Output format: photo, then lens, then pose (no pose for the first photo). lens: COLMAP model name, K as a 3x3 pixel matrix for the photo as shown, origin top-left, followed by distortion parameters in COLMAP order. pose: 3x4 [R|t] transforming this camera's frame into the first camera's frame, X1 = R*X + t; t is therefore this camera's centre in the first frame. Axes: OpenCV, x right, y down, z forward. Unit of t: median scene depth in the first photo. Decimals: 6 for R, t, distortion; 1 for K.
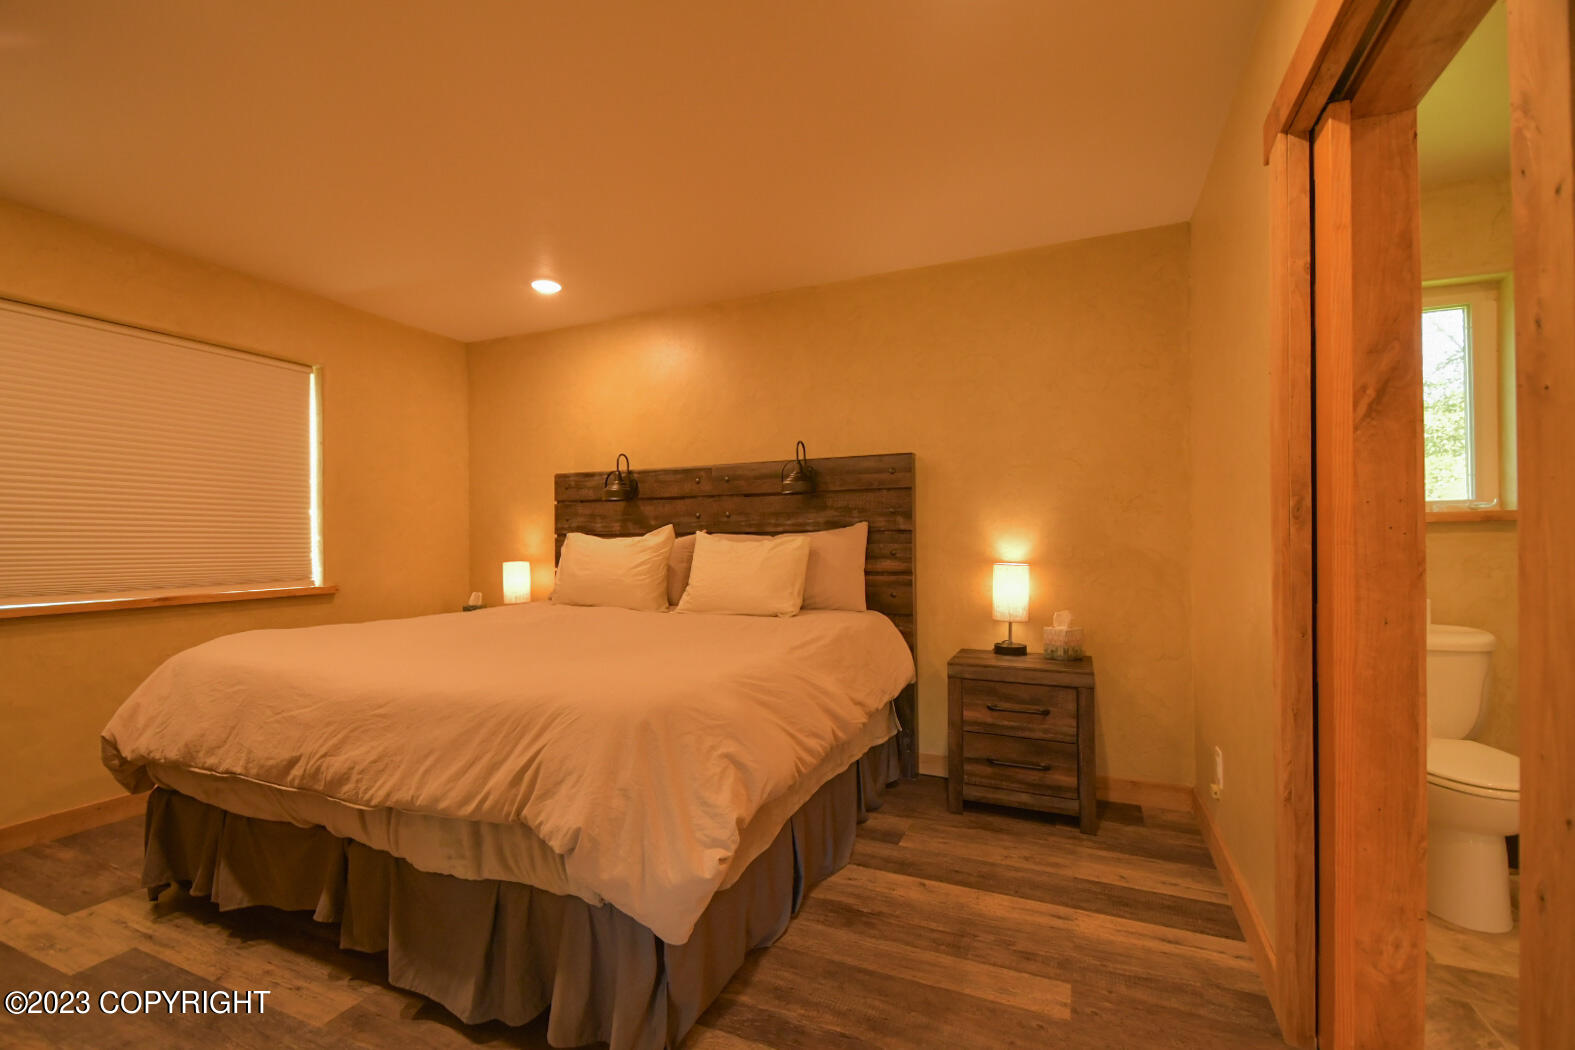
lens RADIAL K [[693.0, 0, 793.5], [0, 693.0, 531.3], [0, 0, 1]] dist [0.021226, -0.010030]
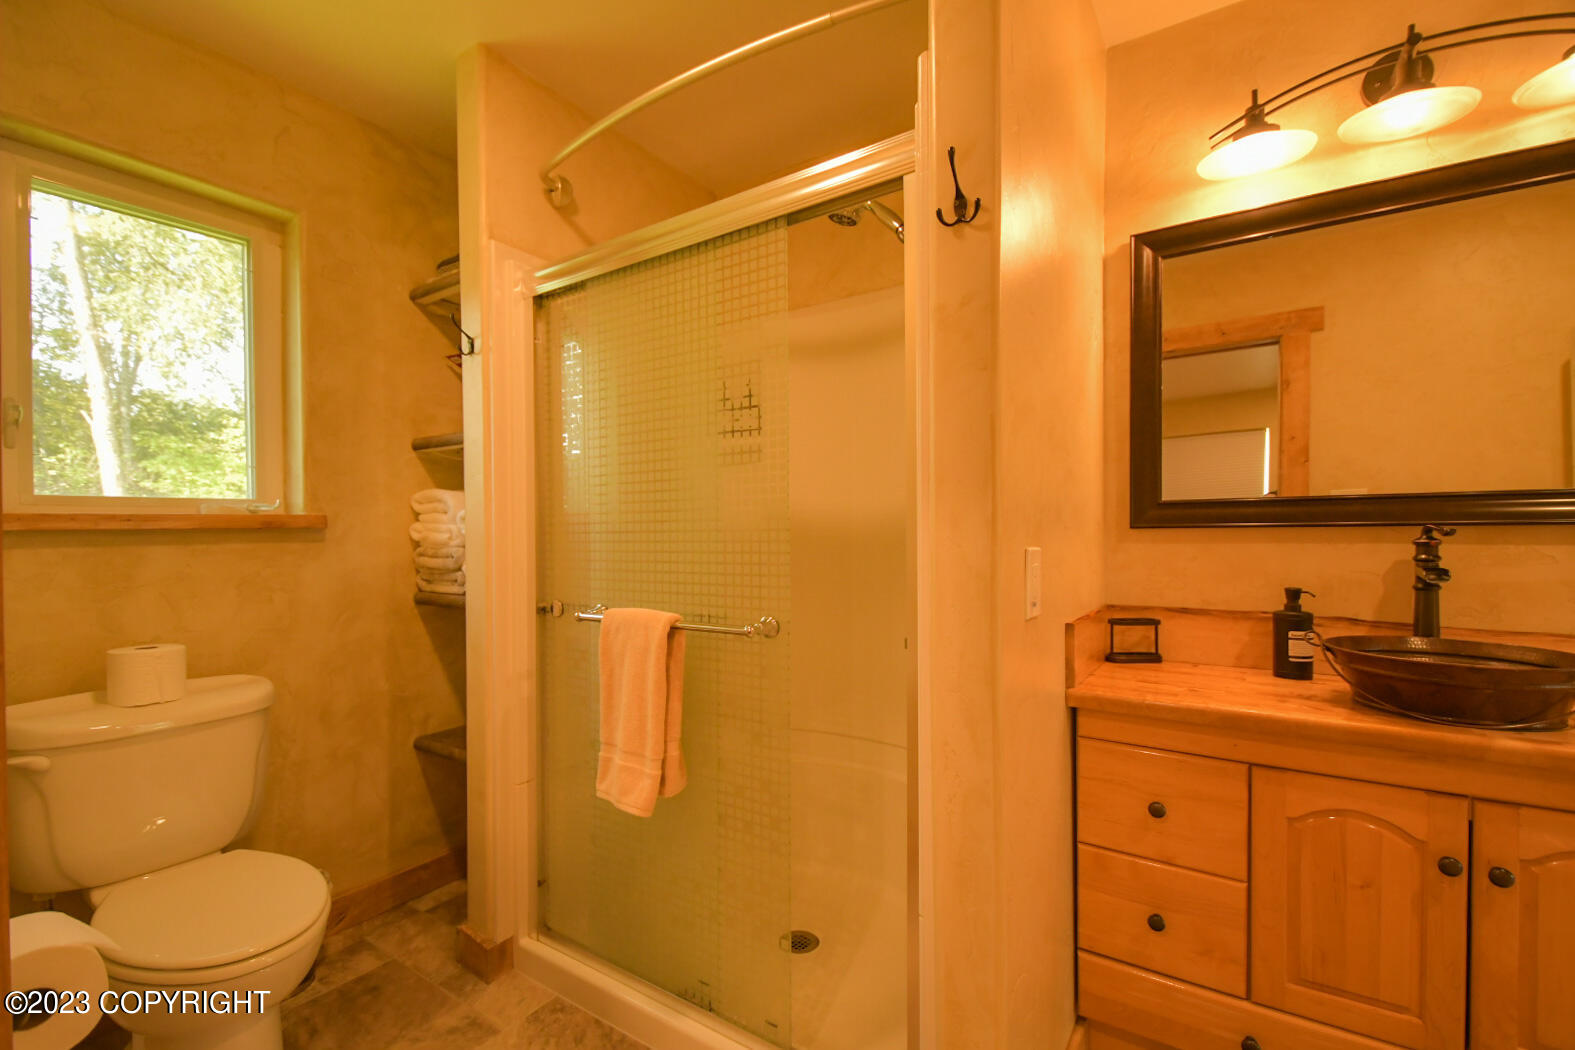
lens RADIAL K [[713.7, 0, 785.8], [0, 713.7, 528.6], [0, 0, 1]] dist [-0.004497, -0.000773]
pose [[0.192187, 0.002479, 0.981355, 0.333558], [0.001609, 0.999995, -0.002841, -0.010996], [-0.981357, 0.002125, 0.192182, 0.294940]]
